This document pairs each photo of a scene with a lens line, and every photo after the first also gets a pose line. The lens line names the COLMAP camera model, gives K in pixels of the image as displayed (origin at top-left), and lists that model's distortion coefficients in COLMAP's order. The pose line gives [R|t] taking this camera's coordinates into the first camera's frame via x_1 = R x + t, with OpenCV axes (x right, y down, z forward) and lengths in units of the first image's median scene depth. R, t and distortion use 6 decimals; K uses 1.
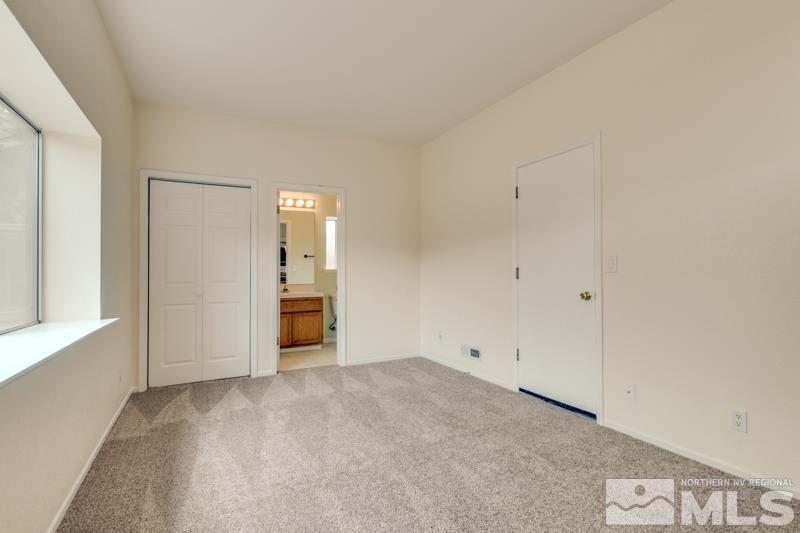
lens RADIAL K [[367.7, 0, 400.2], [0, 367.7, 269.3], [0, 0, 1]] dist [0.000122, -0.000149]
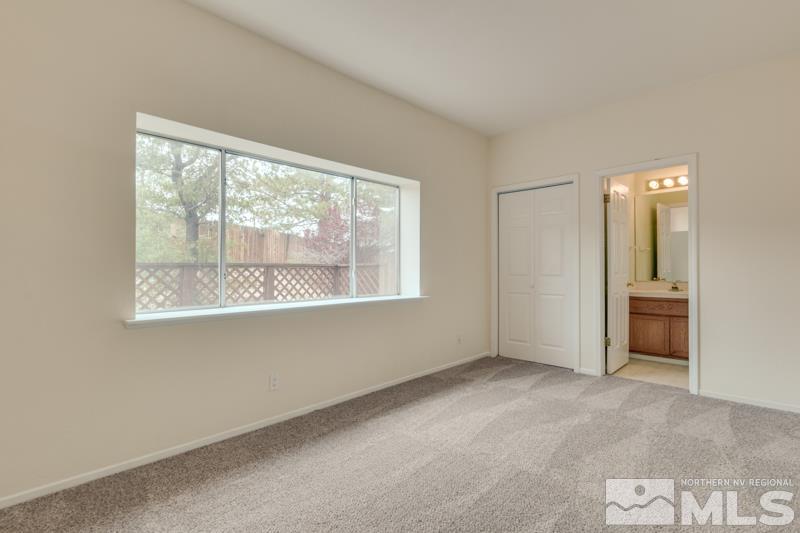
lens RADIAL K [[359.9, 0, 399.9], [0, 359.9, 261.8], [0, 0, 1]] dist [0.000861, -0.000581]
pose [[0.362952, -0.004004, -0.931799, 0.390542], [0.002081, 0.999992, -0.003487, -0.003122], [0.931805, -0.000673, 0.362957, 0.231144]]
